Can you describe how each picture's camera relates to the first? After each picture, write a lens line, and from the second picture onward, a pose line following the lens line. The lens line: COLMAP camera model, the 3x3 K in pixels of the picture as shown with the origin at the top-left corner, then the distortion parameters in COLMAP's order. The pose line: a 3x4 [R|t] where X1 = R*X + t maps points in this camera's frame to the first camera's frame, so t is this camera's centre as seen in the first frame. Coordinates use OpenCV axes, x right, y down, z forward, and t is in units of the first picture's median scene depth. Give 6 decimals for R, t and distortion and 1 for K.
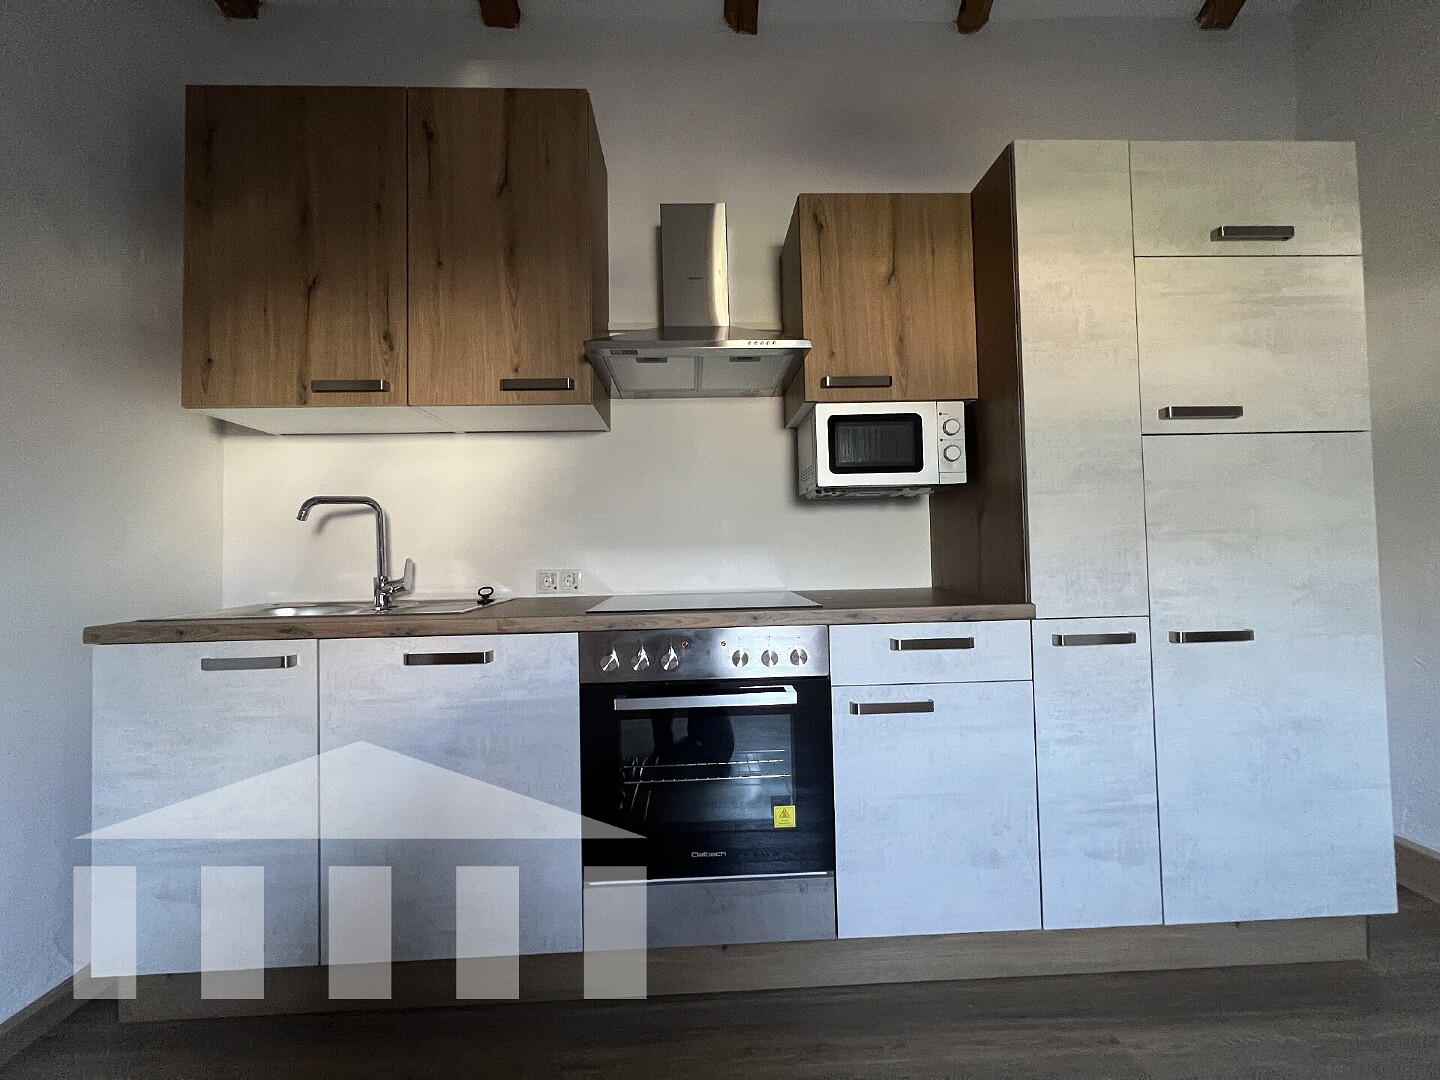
lens RADIAL K [[576.8, 0, 715.6], [0, 576.8, 534.5], [0, 0, 1]] dist [0.000014, 0.000026]
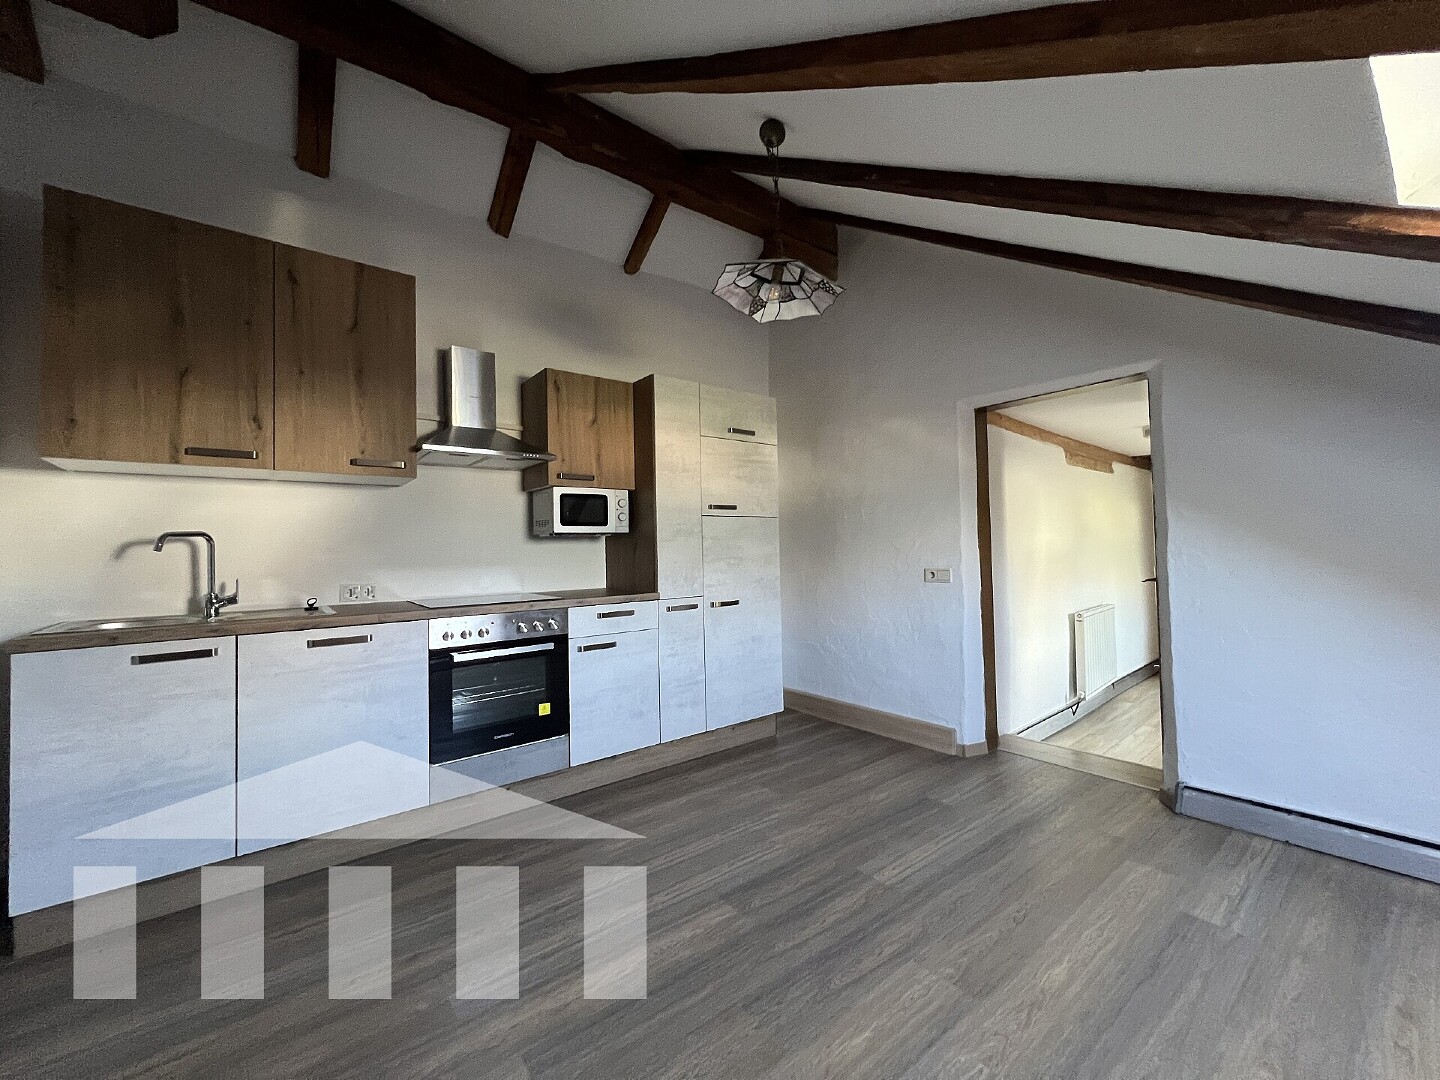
lens RADIAL K [[576.8, 0, 719.0], [0, 576.8, 536.2], [0, 0, 1]] dist [0.000014, 0.000026]
pose [[0.806495, 0.018163, 0.590962, -0.495916], [-0.014092, 0.999835, -0.011497, -0.062925], [-0.591073, 0.000944, 0.806617, -0.792324]]
